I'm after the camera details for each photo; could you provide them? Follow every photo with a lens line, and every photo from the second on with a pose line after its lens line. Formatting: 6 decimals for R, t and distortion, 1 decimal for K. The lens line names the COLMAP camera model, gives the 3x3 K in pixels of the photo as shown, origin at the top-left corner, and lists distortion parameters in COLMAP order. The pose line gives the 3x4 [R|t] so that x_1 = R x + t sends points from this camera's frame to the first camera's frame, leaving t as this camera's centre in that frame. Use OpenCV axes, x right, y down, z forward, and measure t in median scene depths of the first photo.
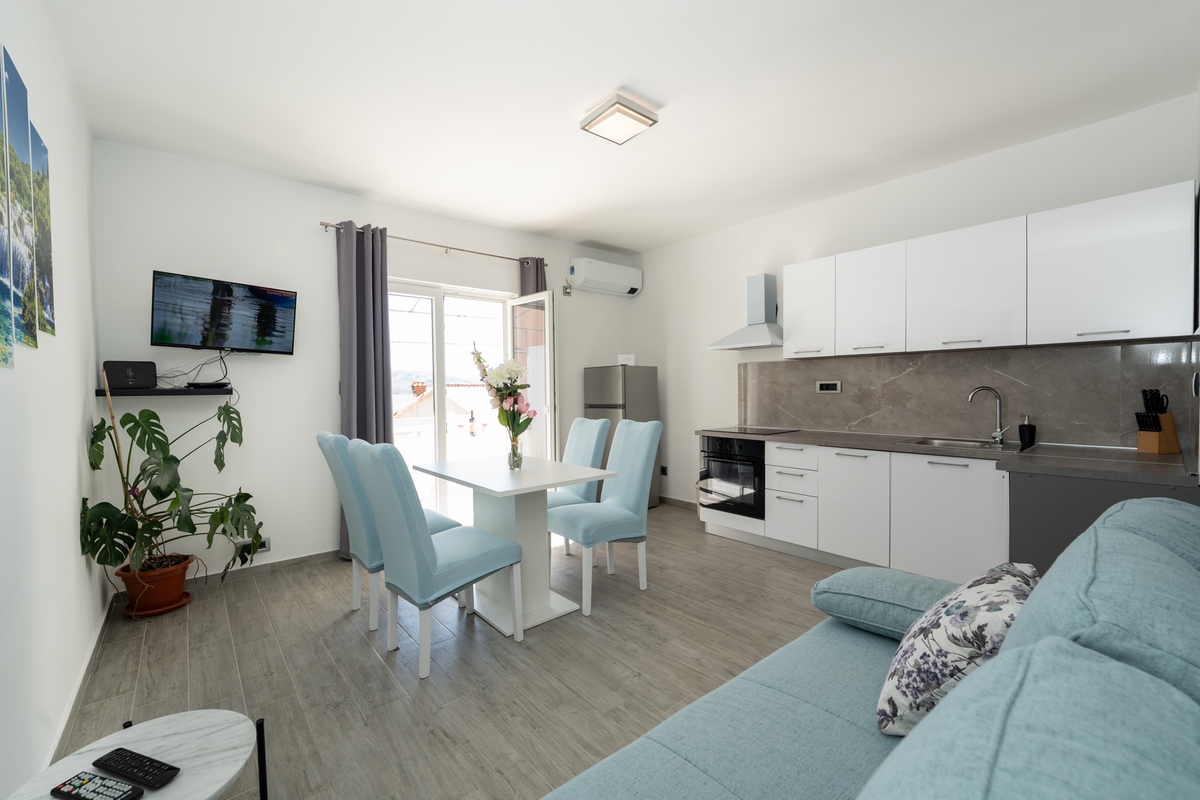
lens RADIAL K [[487.3, 0, 601.2], [0, 487.3, 400.3], [0, 0, 1]] dist [-0.011688, -0.000190]
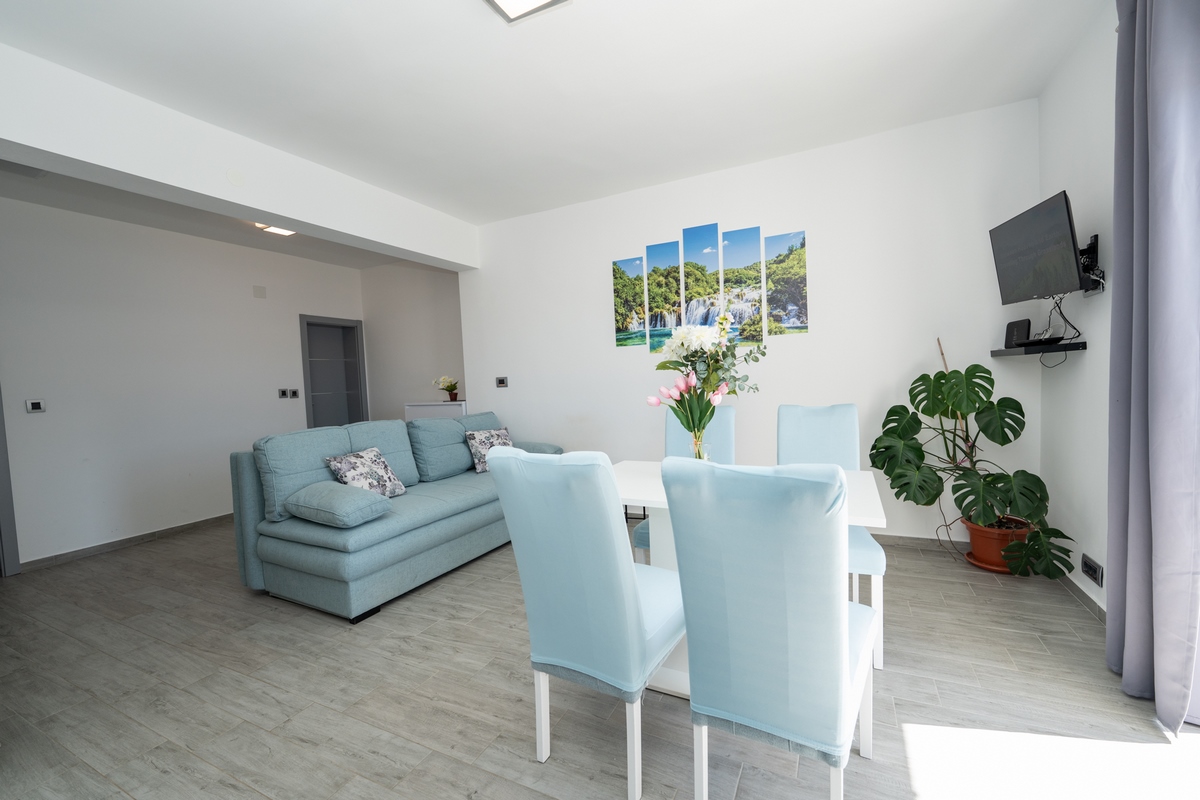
lens RADIAL K [[480.3, 0, 600.5], [0, 480.3, 402.0], [0, 0, 1]] dist [-0.000505, -0.000083]
pose [[-0.916941, 0.076449, -0.391630, 0.212234], [0.049458, 0.995681, 0.078565, -0.032265], [0.395945, 0.052671, -0.916762, 1.542255]]
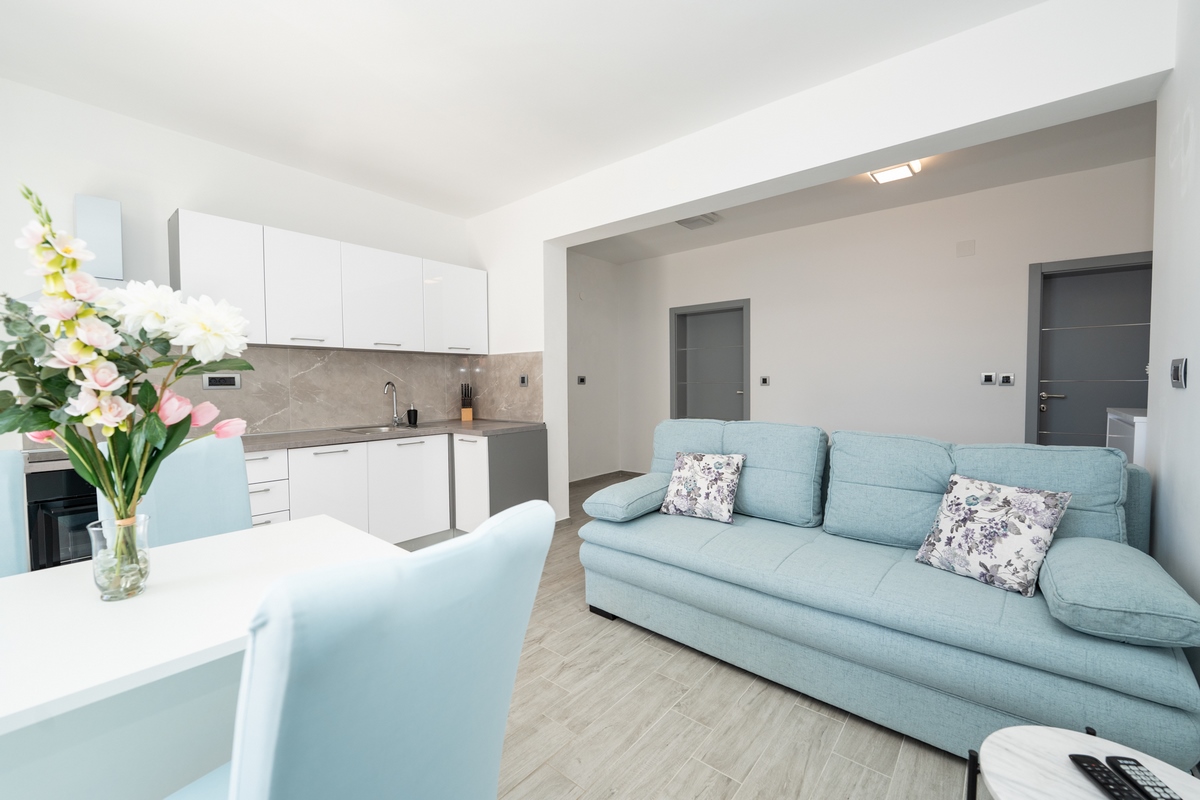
lens RADIAL K [[487.3, 0, 601.2], [0, 487.3, 400.3], [0, 0, 1]] dist [-0.011688, -0.000190]
pose [[-0.169170, -0.021745, 0.985347, -0.564874], [0.033957, 0.999034, 0.027877, 0.003455], [-0.985002, 0.038175, -0.168268, 0.703779]]
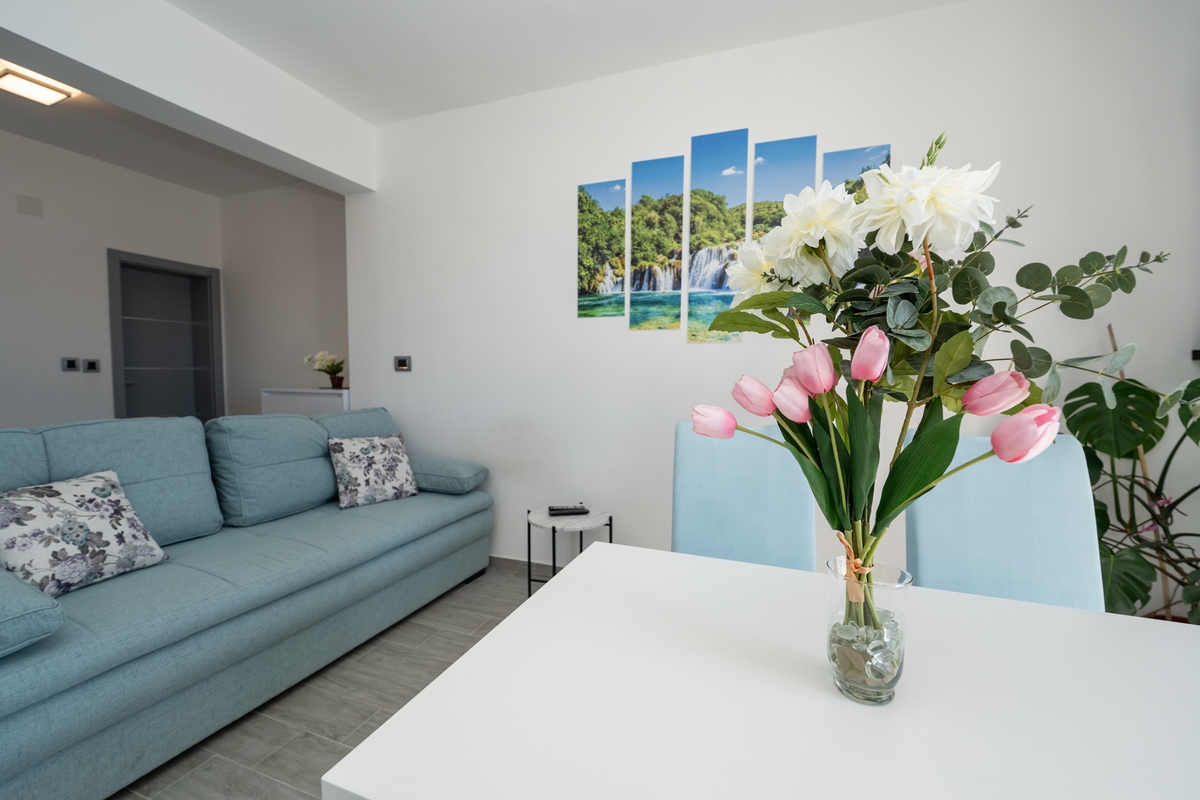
lens RADIAL K [[487.3, 0, 601.2], [0, 487.3, 400.3], [0, 0, 1]] dist [-0.011688, -0.000190]
pose [[-0.873684, 0.037011, -0.485085, 0.022652], [-0.005760, 0.996245, 0.086385, -0.003355], [0.486460, 0.078267, -0.870190, 1.101480]]
